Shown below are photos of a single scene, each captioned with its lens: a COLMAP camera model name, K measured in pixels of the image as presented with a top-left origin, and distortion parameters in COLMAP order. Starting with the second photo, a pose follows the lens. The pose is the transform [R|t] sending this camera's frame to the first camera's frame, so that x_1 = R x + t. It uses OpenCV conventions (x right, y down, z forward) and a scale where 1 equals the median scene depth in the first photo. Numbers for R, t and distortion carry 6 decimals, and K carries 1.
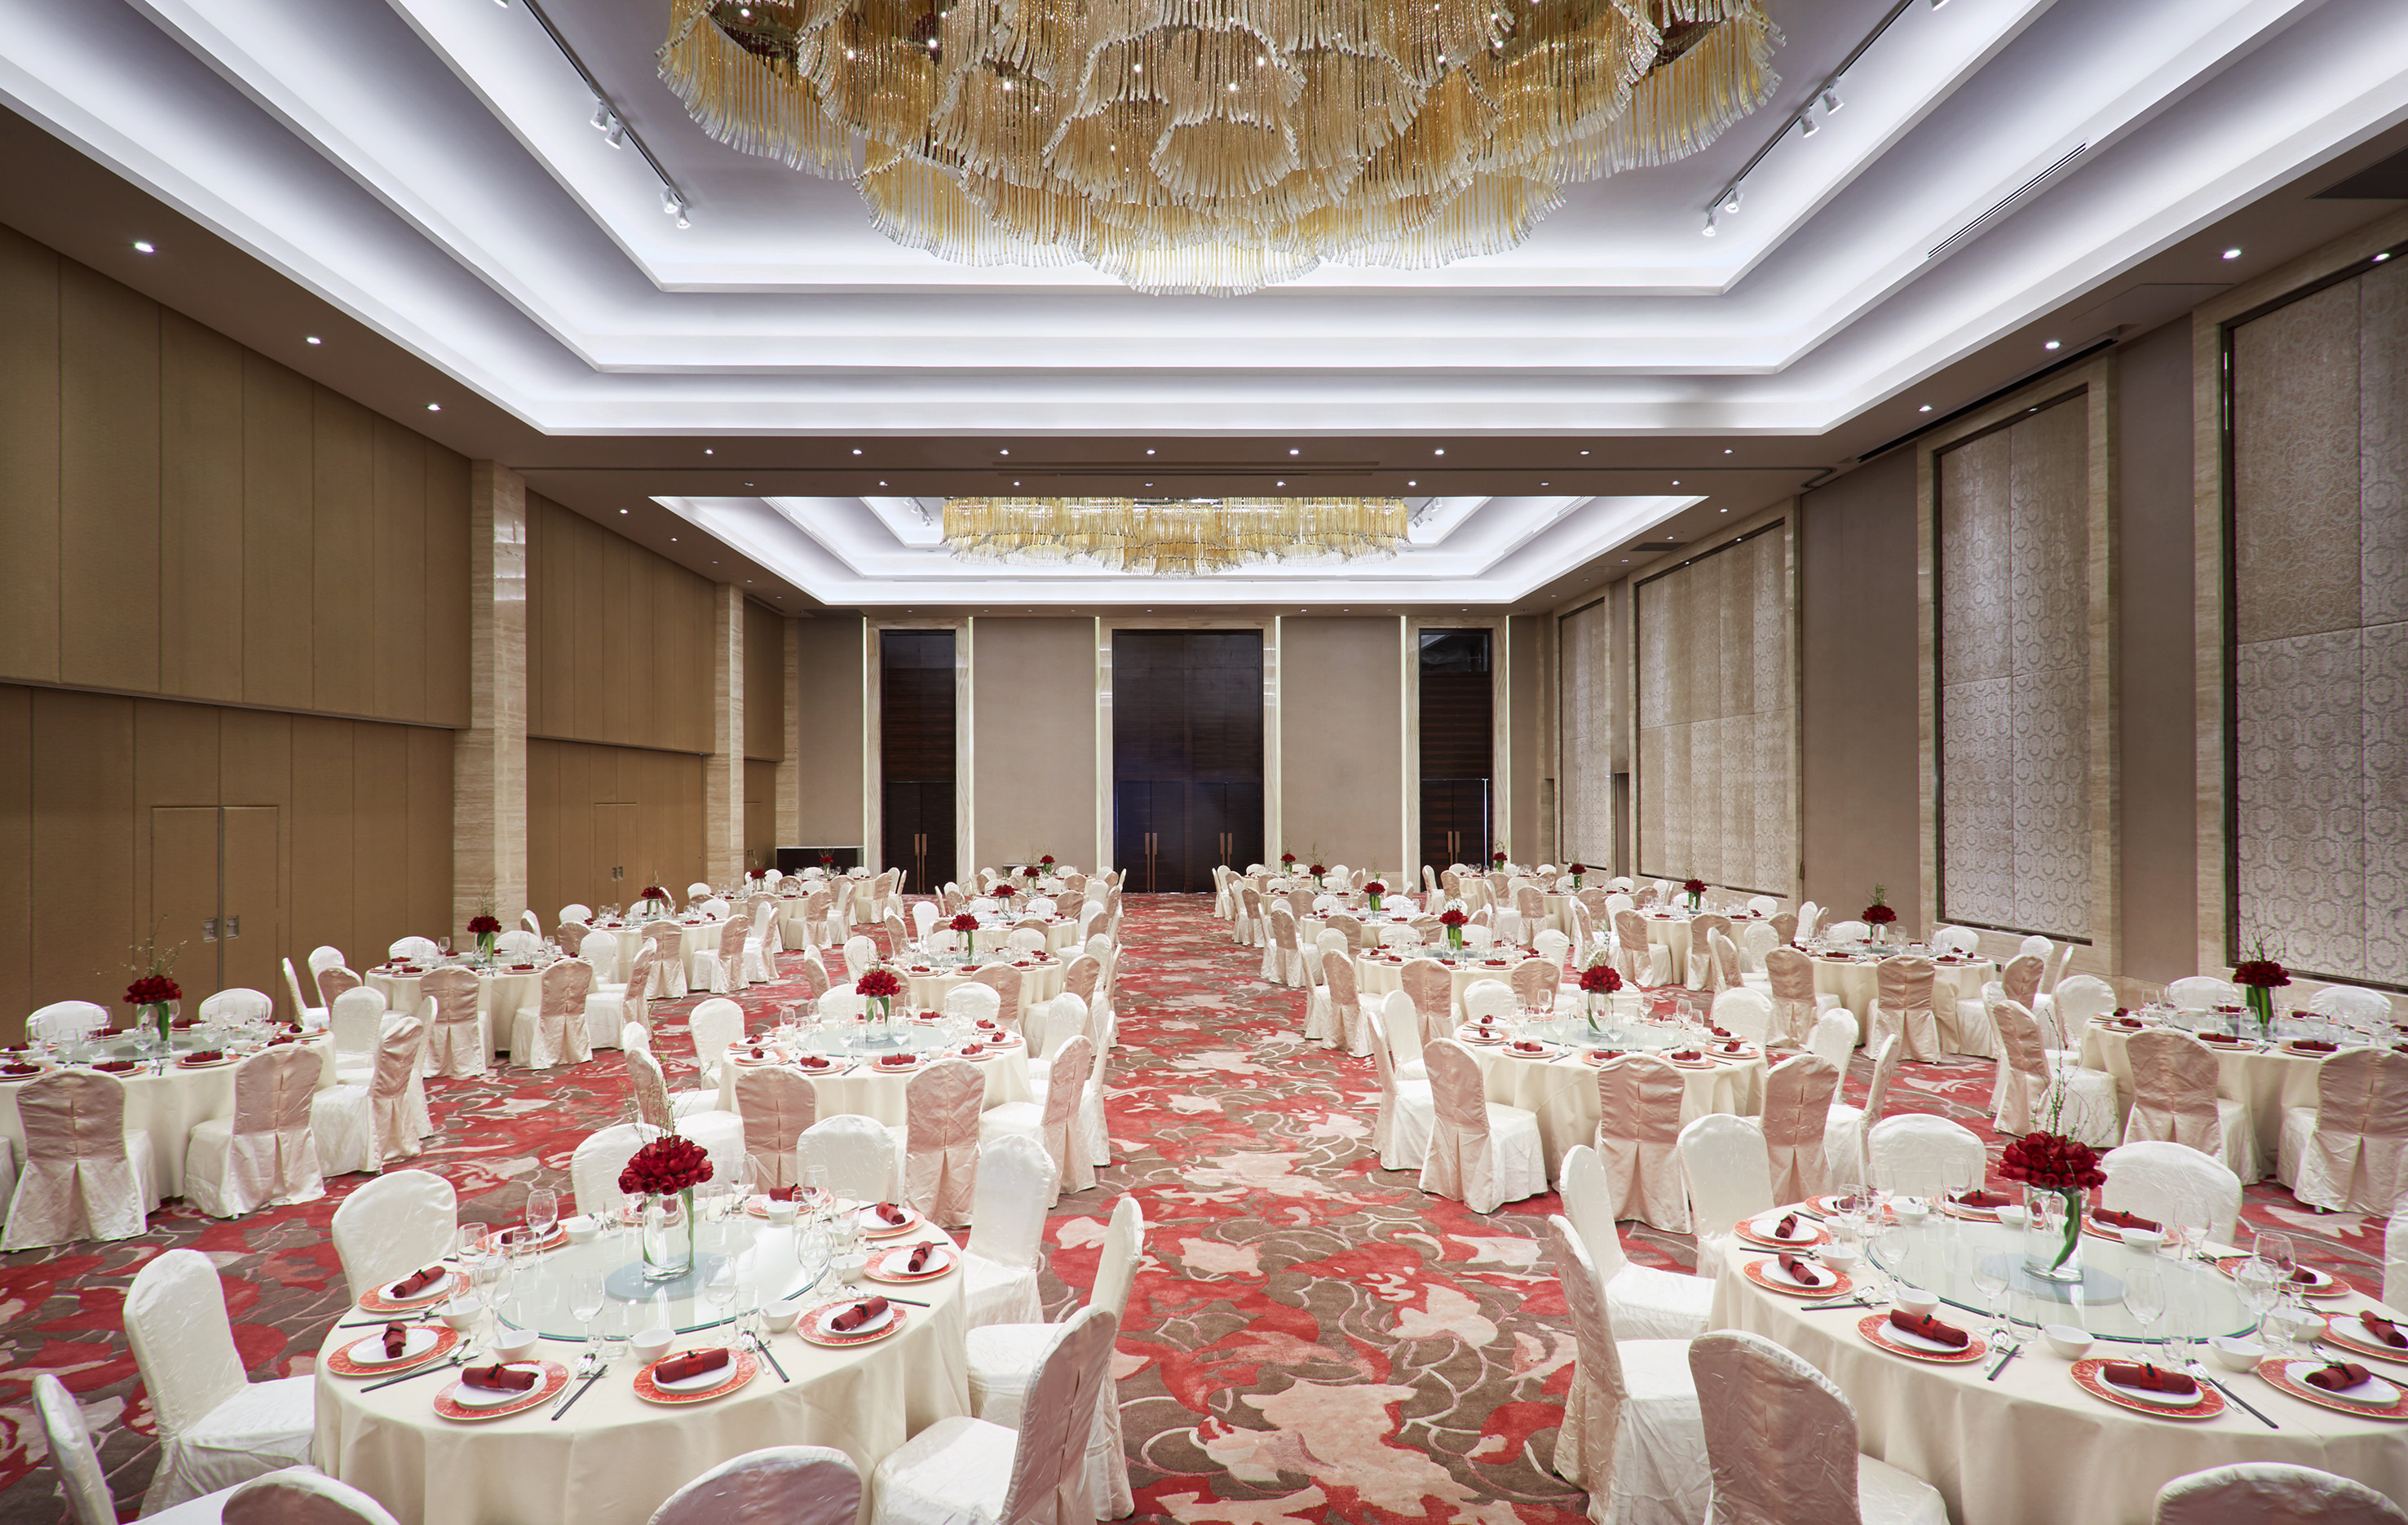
lens RADIAL K [[1251.4, 0, 1197.0], [0, 1251.4, 792.8], [0, 0, 1]] dist [0.001754, -0.000194]
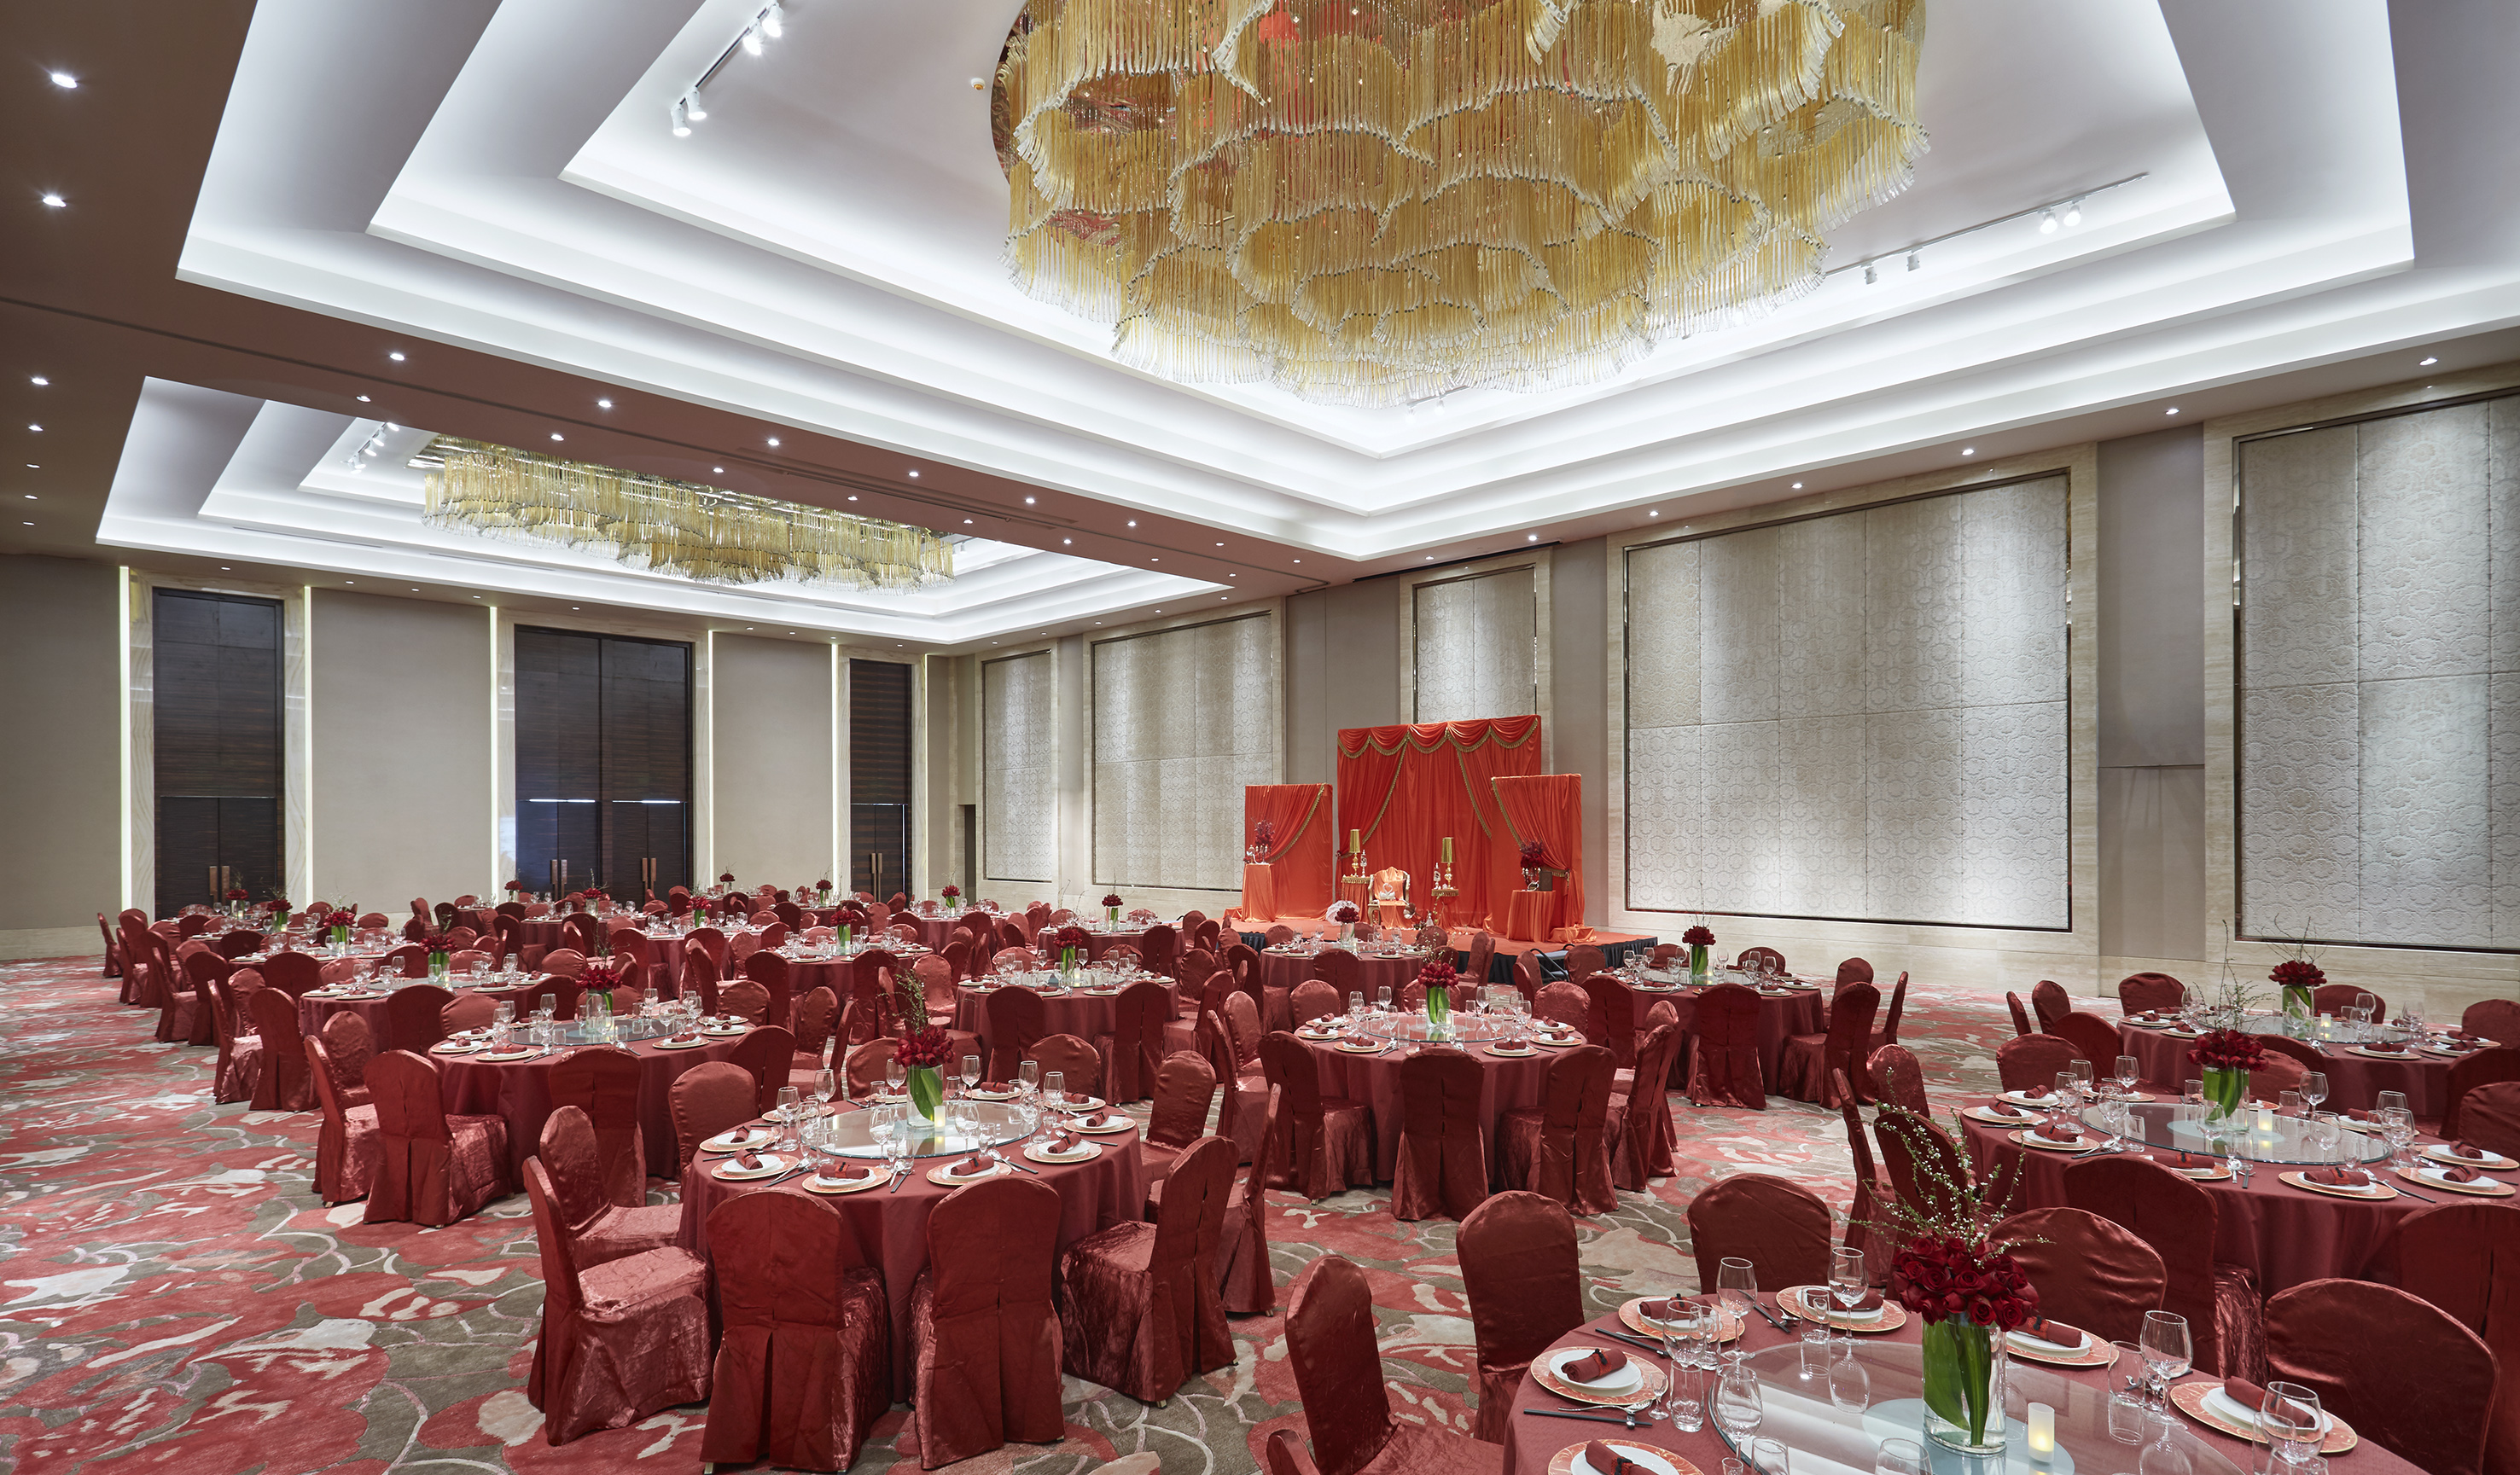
lens RADIAL K [[1174.5, 0, 1260.6], [0, 1174.5, 817.6], [0, 0, 1]] dist [0.000087, -0.000329]
pose [[0.709062, 0.002173, 0.705143, -0.358890], [0.000905, 0.999992, -0.003992, 0.006884], [-0.705146, 0.003469, 0.709054, 0.093693]]
